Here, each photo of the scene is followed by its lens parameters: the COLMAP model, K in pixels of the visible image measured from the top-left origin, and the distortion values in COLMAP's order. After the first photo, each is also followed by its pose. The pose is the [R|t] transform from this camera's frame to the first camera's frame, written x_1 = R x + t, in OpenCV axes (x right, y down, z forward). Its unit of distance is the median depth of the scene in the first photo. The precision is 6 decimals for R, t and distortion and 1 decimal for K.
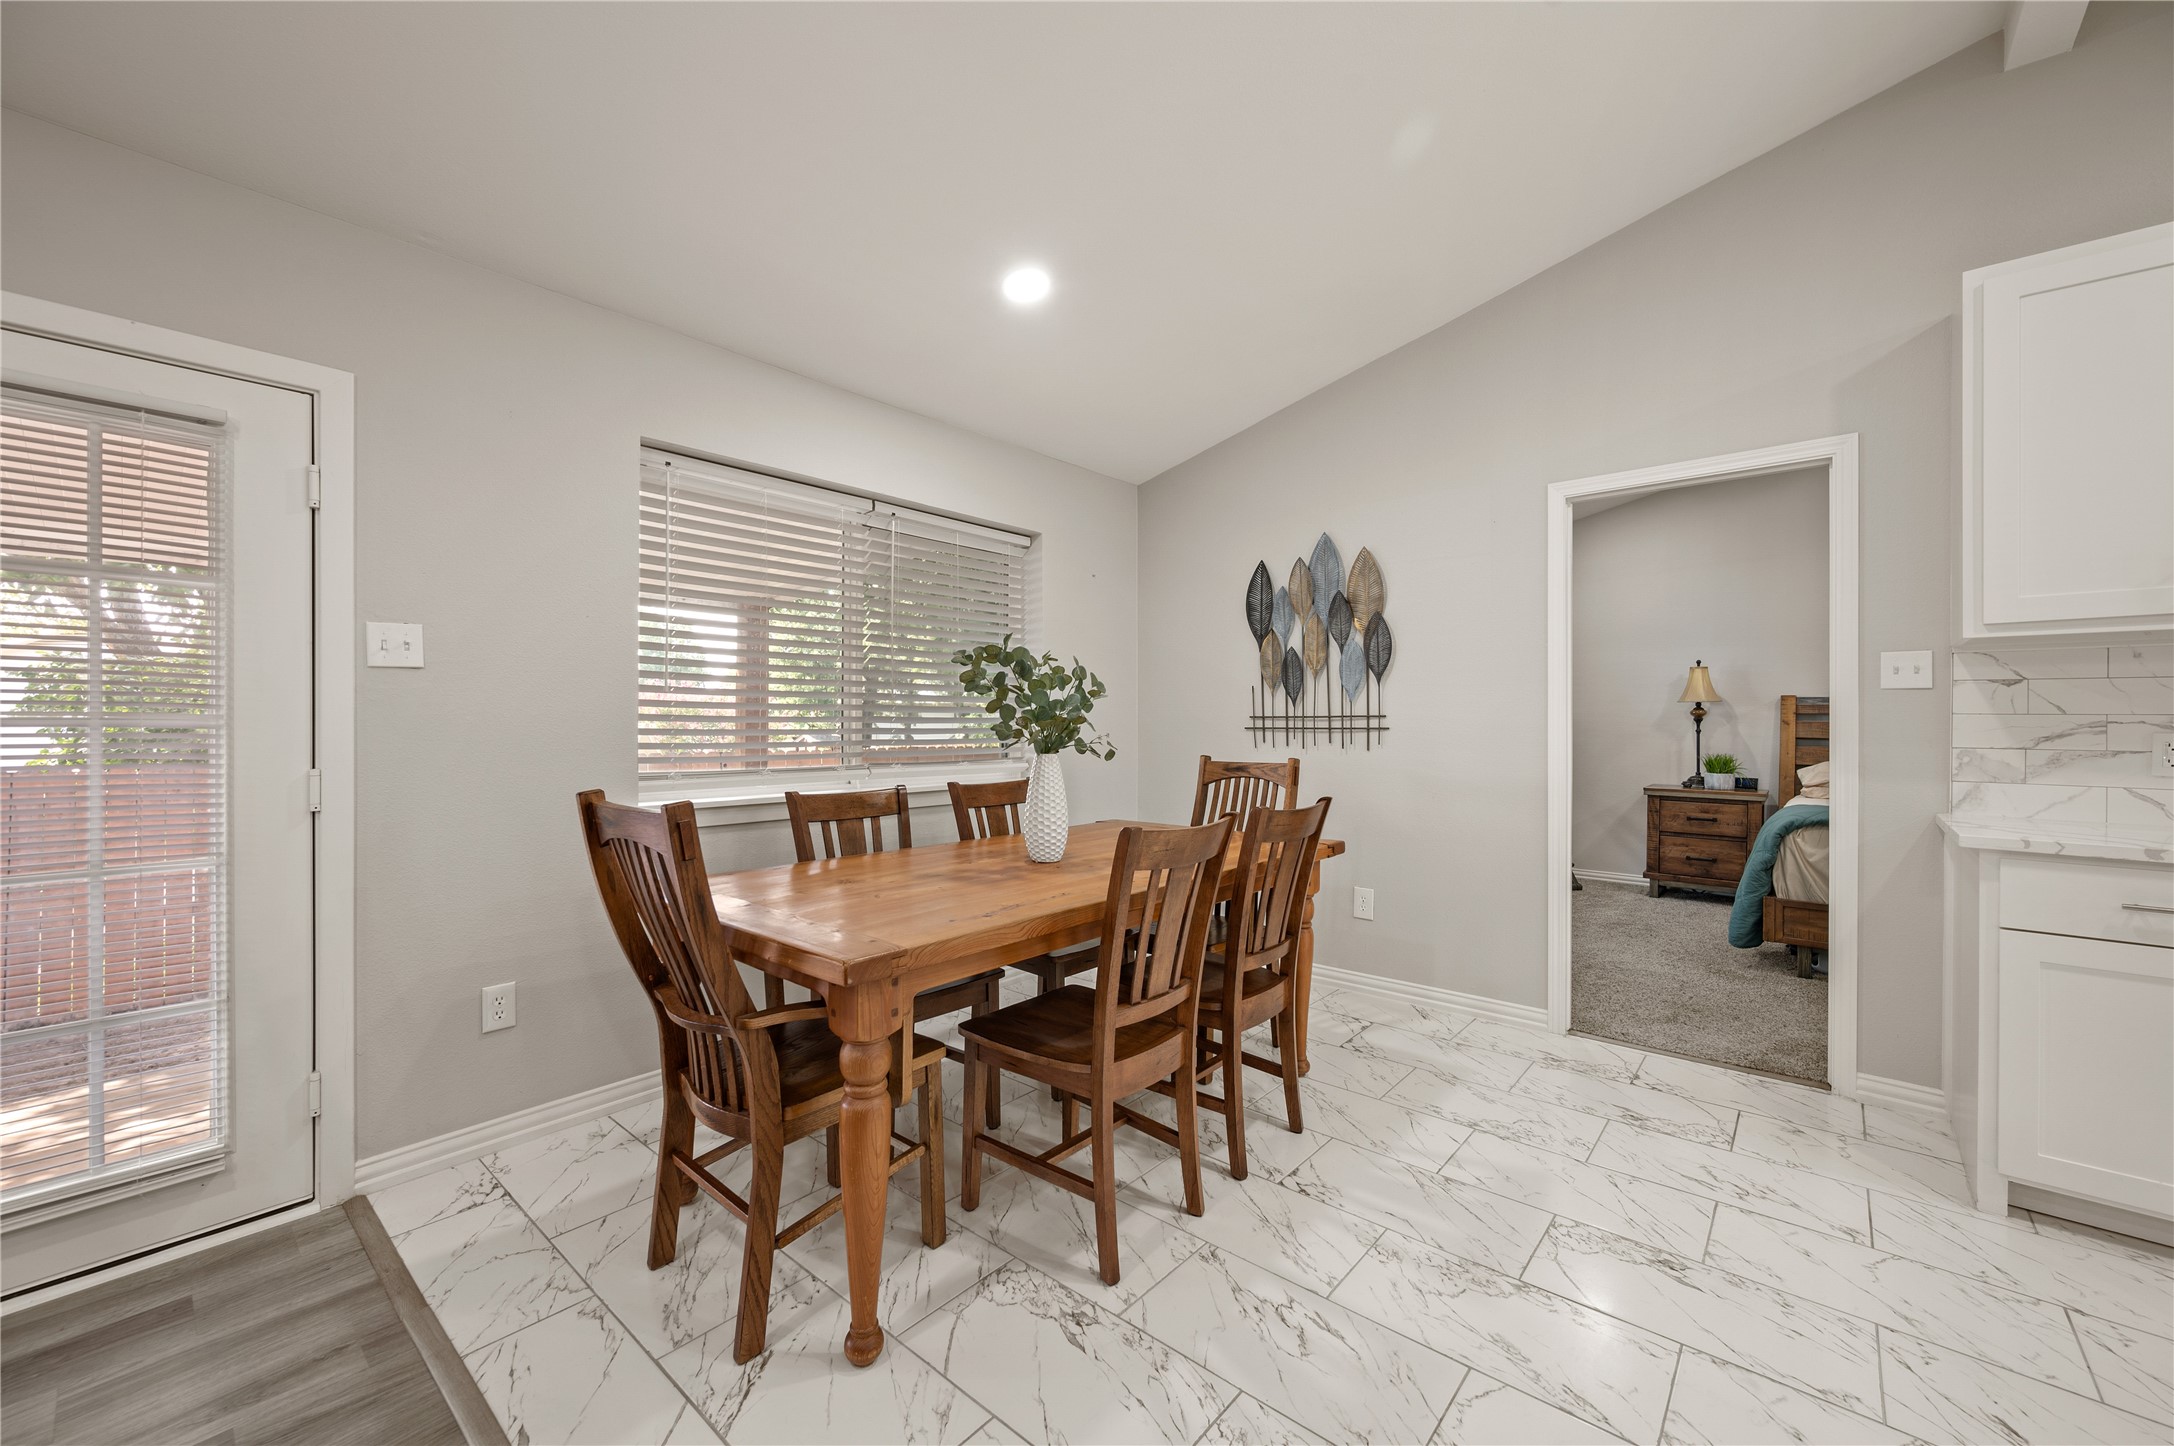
lens RADIAL K [[859.5, 0, 1087.0], [0, 859.5, 723.0], [0, 0, 1]] dist [-0.003673, 0.000018]
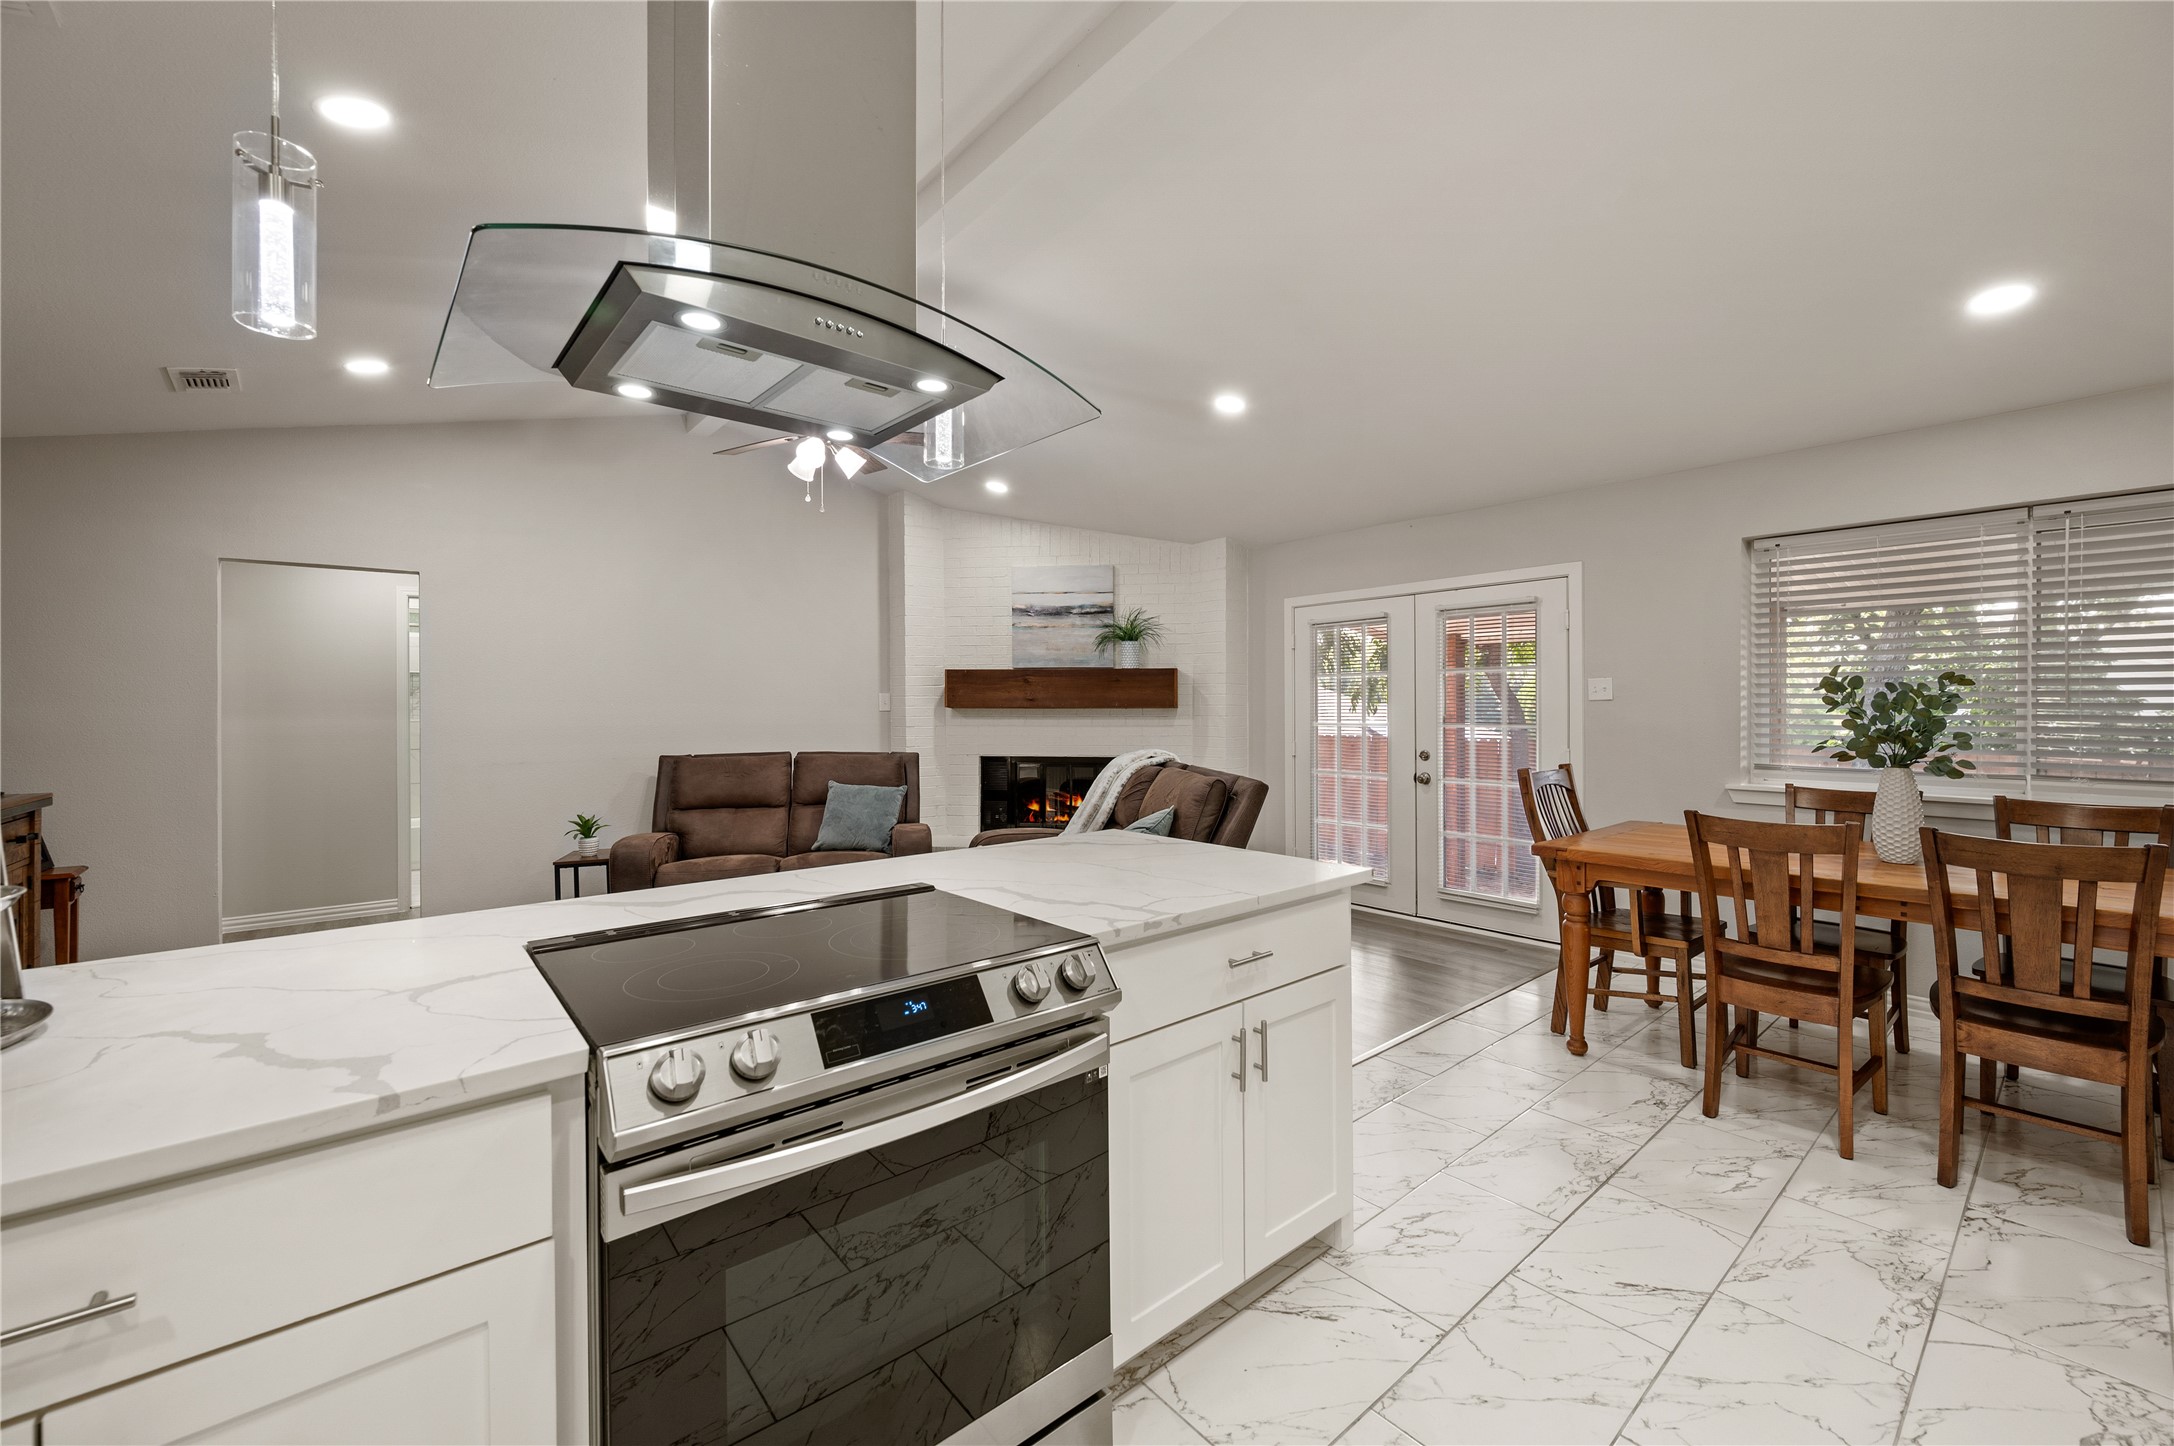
lens RADIAL K [[857.7, 0, 1102.6], [0, 857.7, 708.5], [0, 0, 1]] dist [-0.000660, -0.000068]
pose [[-0.150486, 0.001358, -0.988611, 1.115639], [0.003427, 0.999994, 0.000852, -0.041912], [0.988606, -0.003259, -0.150490, 0.123172]]
